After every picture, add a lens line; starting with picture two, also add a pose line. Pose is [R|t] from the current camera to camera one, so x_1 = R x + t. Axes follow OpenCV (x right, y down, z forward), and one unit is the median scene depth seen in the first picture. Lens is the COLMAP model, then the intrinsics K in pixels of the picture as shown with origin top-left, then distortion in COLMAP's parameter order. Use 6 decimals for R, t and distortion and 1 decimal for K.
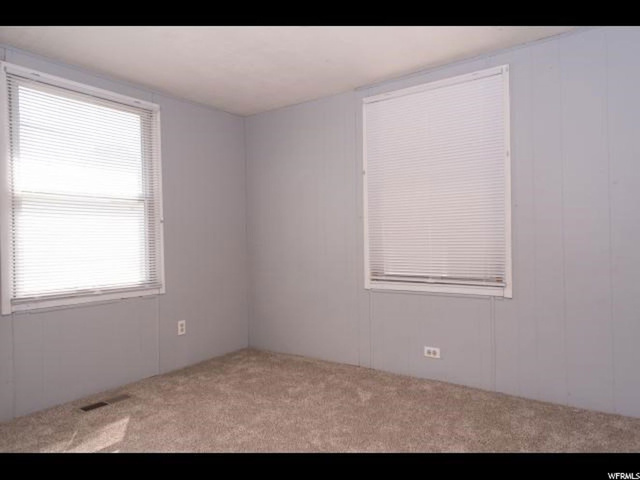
lens RADIAL K [[442.8, 0, 321.5], [0, 442.8, 240.3], [0, 0, 1]] dist [0.003005, 0.001023]
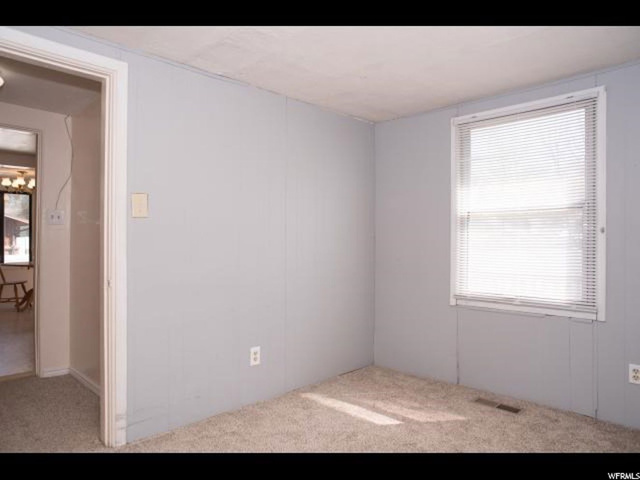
lens RADIAL K [[442.8, 0, 321.5], [0, 442.8, 240.3], [0, 0, 1]] dist [0.003005, 0.001023]
pose [[-0.174245, 0.022981, -0.984434, 0.630680], [0.012387, 0.999700, 0.021145, -0.059700], [0.984624, -0.008510, -0.174477, 0.770390]]
